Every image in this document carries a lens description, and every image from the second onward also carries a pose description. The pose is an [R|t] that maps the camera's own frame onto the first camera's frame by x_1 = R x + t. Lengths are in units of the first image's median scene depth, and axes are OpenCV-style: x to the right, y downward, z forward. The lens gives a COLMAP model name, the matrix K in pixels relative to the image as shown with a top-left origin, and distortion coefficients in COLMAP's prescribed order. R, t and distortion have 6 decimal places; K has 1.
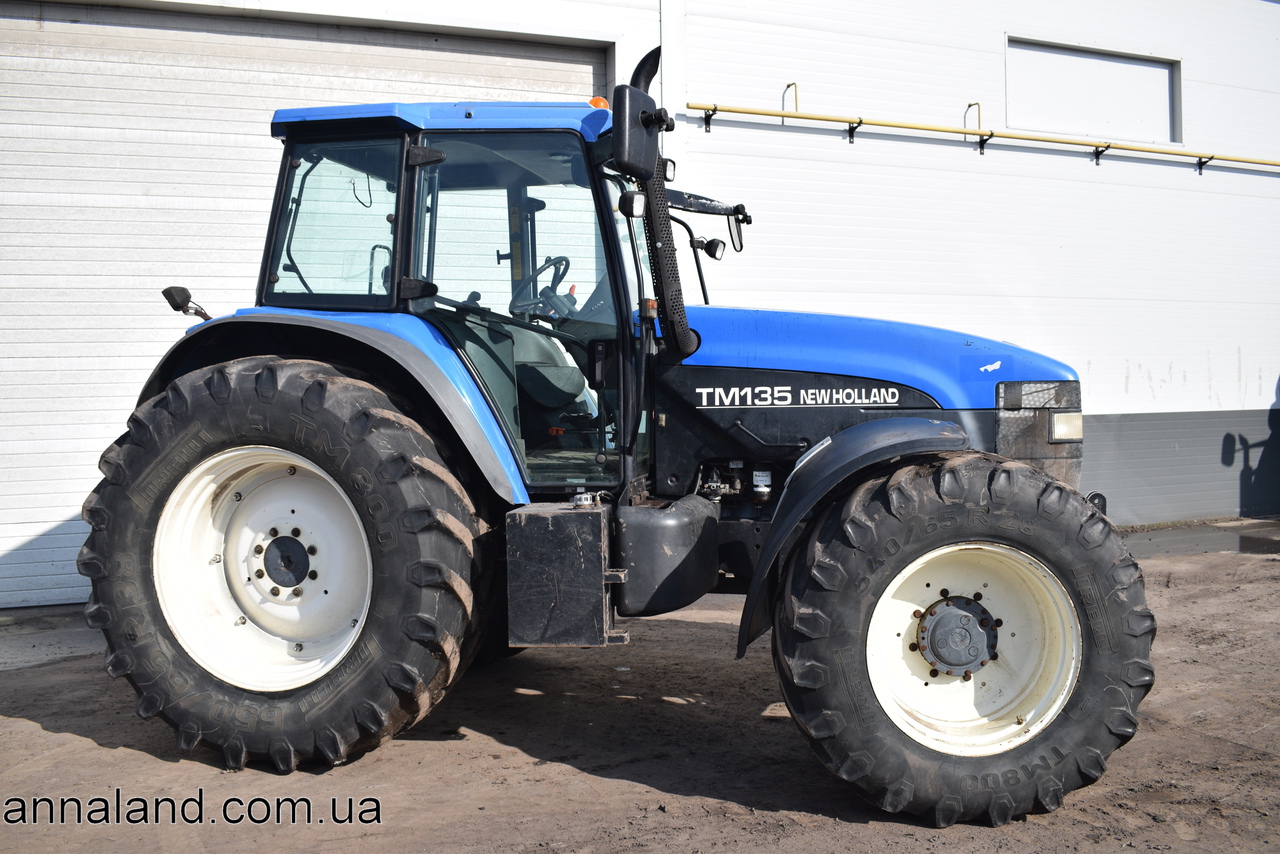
lens RADIAL K [[1193.7, 0, 643.0], [0, 1193.7, 421.9], [0, 0, 1]] dist [-0.077617, 0.005335]
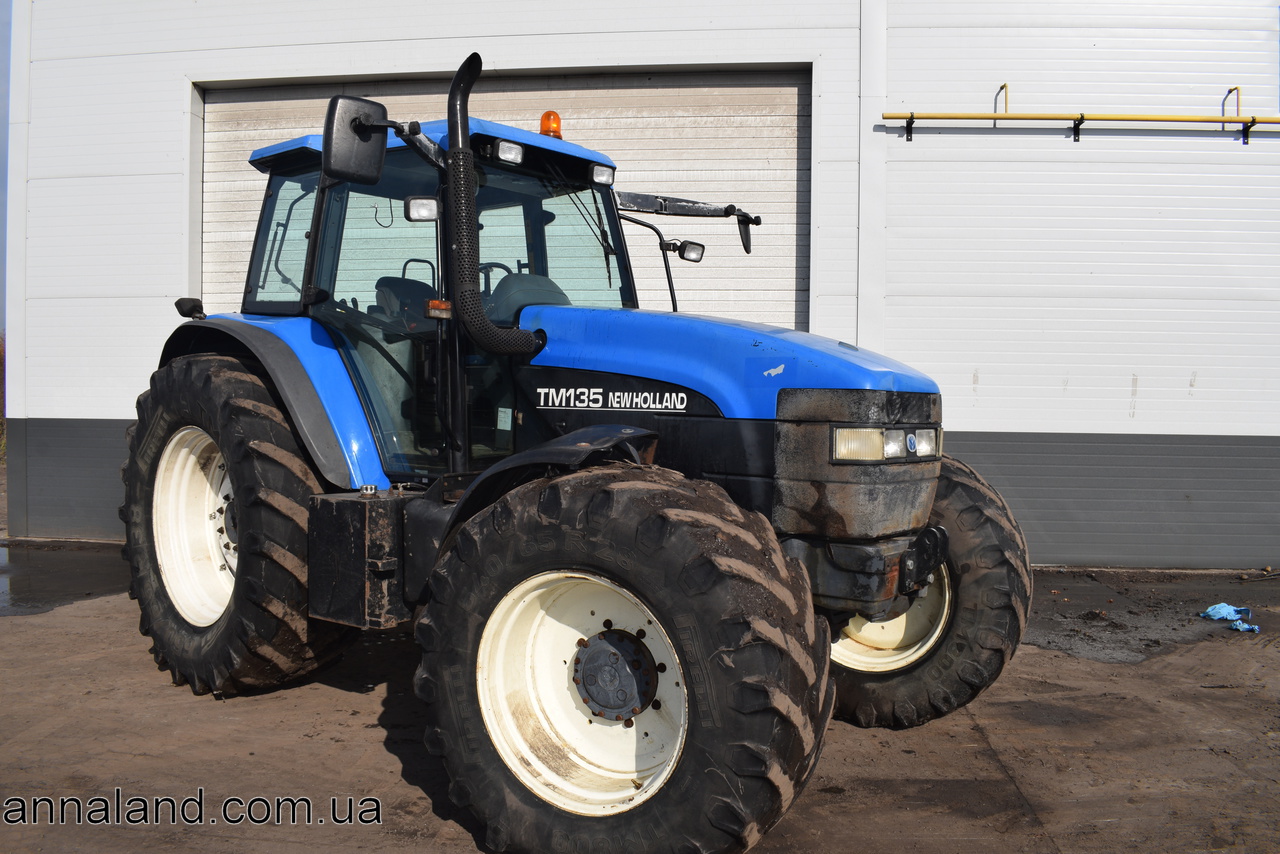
lens RADIAL K [[999.6, 0, 640.0], [0, 999.6, 429.3], [0, 0, 1]] dist [-0.097652, 0.017432]
pose [[0.879338, 0.044470, -0.474117, 0.541004], [-0.038224, 0.999009, 0.022808, -0.016598], [0.474661, -0.001933, 0.880166, 0.310993]]
